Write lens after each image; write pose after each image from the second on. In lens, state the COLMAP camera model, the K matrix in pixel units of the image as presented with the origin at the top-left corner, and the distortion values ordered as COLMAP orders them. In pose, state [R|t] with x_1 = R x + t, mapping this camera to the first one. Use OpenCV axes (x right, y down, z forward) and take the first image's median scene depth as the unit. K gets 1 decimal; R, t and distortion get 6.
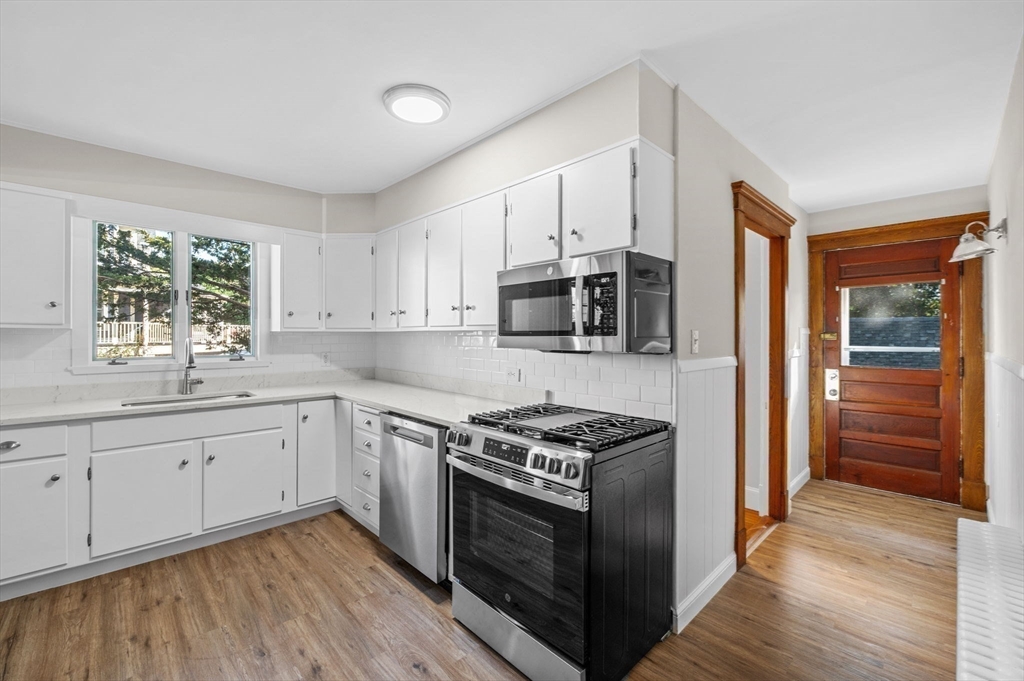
lens RADIAL K [[427.4, 0, 512.5], [0, 427.4, 335.7], [0, 0, 1]] dist [-0.011709, -0.000394]
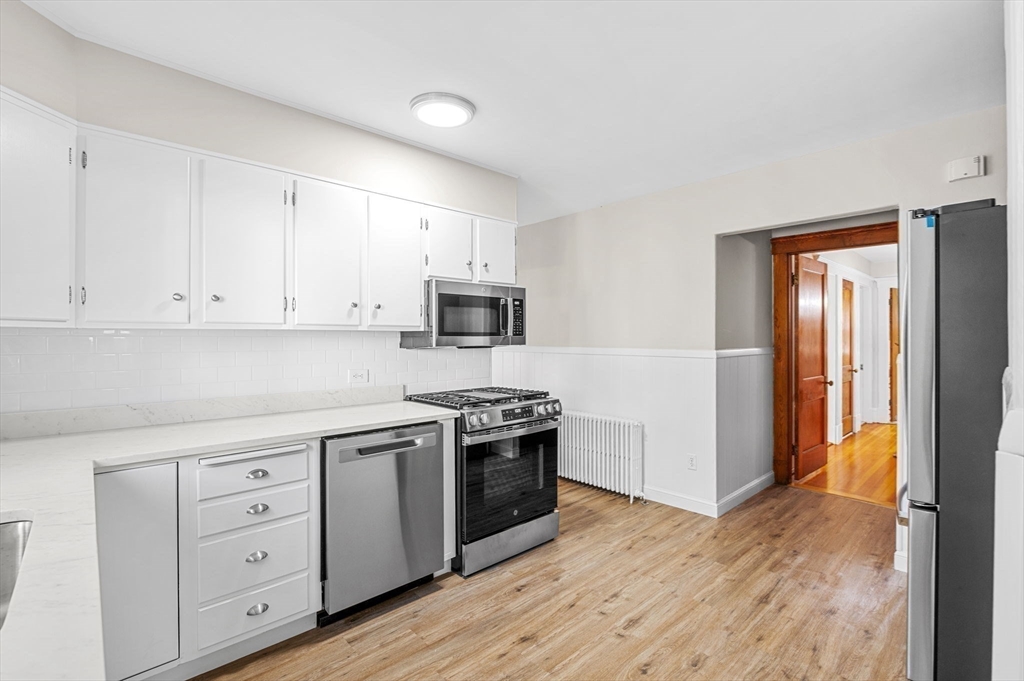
lens RADIAL K [[457.6, 0, 509.3], [0, 457.6, 333.9], [0, 0, 1]] dist [-0.008928, -0.000510]
pose [[0.025250, 0.000707, 0.999681, -1.236630], [-0.002240, 0.999997, -0.000650, -0.005277], [-0.999679, -0.002223, 0.025252, 0.756180]]
